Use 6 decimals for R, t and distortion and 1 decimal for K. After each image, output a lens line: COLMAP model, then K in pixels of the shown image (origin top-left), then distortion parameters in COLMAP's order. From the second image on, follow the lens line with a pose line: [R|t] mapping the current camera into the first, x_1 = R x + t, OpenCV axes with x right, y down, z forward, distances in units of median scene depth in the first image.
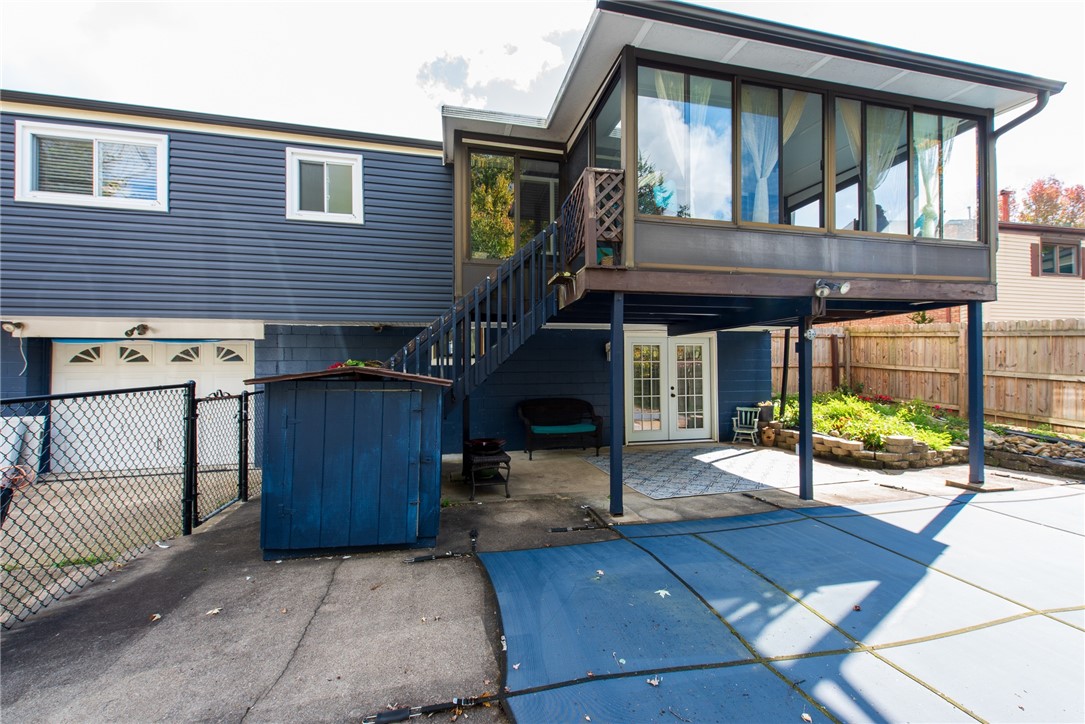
lens RADIAL K [[422.0, 0, 545.4], [0, 422.0, 365.3], [0, 0, 1]] dist [0.011669, -0.004142]
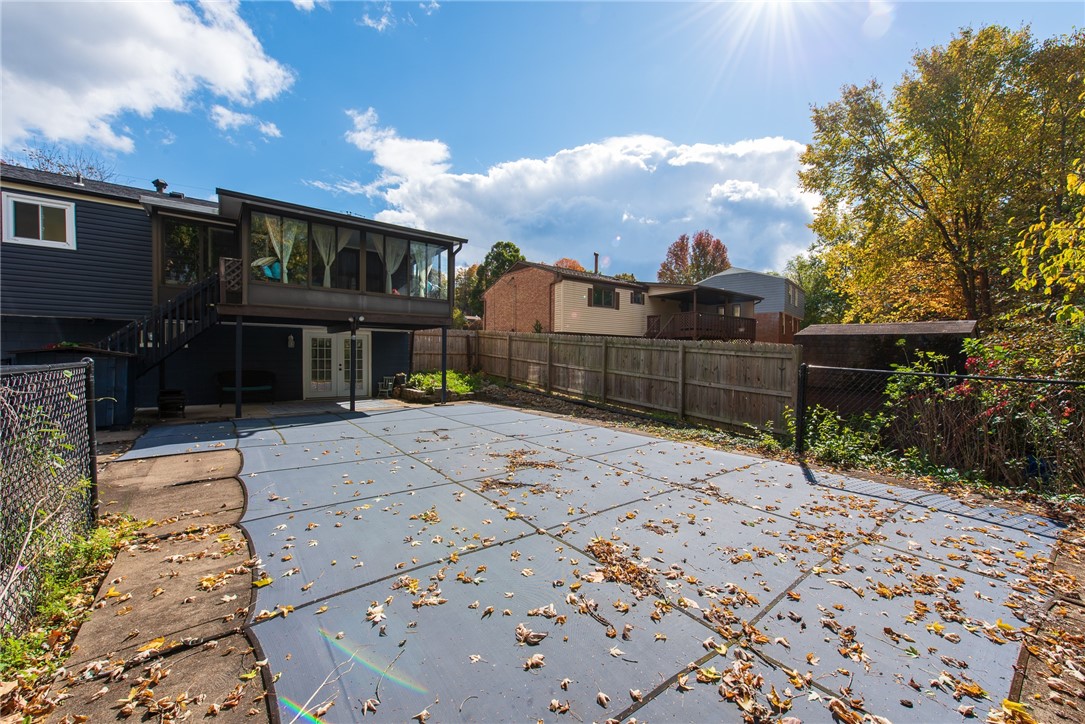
lens RADIAL K [[422.0, 0, 545.4], [0, 422.0, 365.3], [0, 0, 1]] dist [0.011669, -0.004142]
pose [[0.906851, 0.007394, 0.421386, 0.437086], [-0.020029, 0.999472, 0.025566, -0.002296], [-0.420975, -0.031625, 0.906521, -1.058862]]
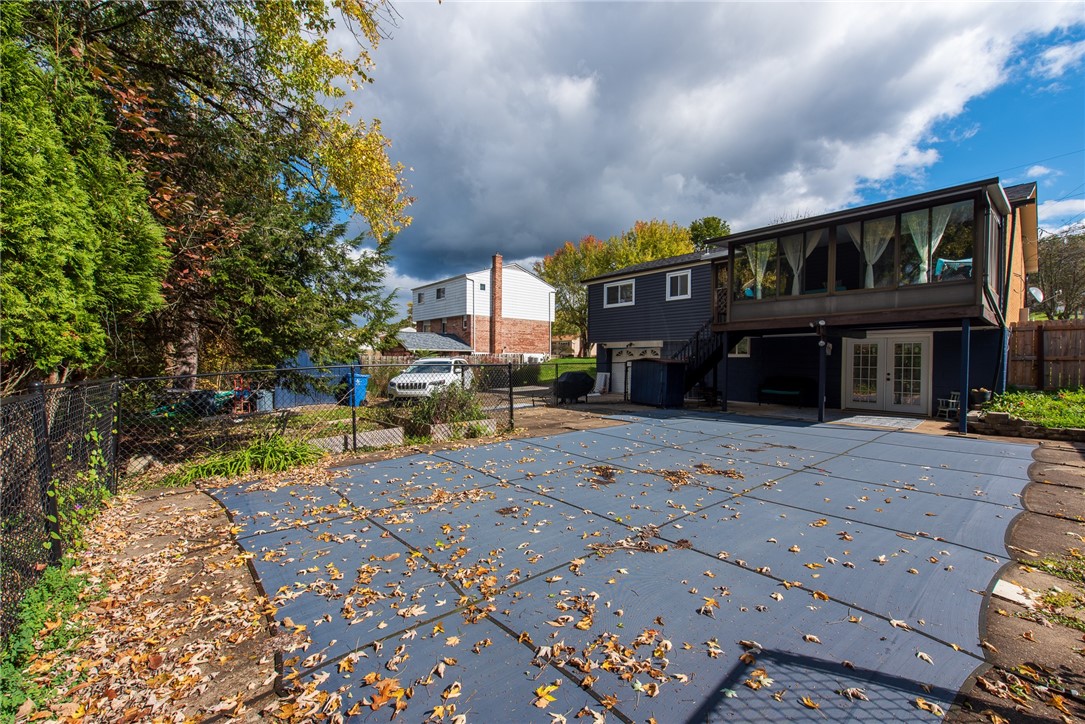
lens RADIAL K [[439.5, 0, 542.5], [0, 439.5, 362.0], [0, 0, 1]] dist [0.031310, -0.000180]
pose [[0.458972, 0.013517, -0.888348, 1.405919], [0.000855, 0.999877, 0.015656, -0.012828], [0.888450, -0.007945, 0.458904, -0.891182]]
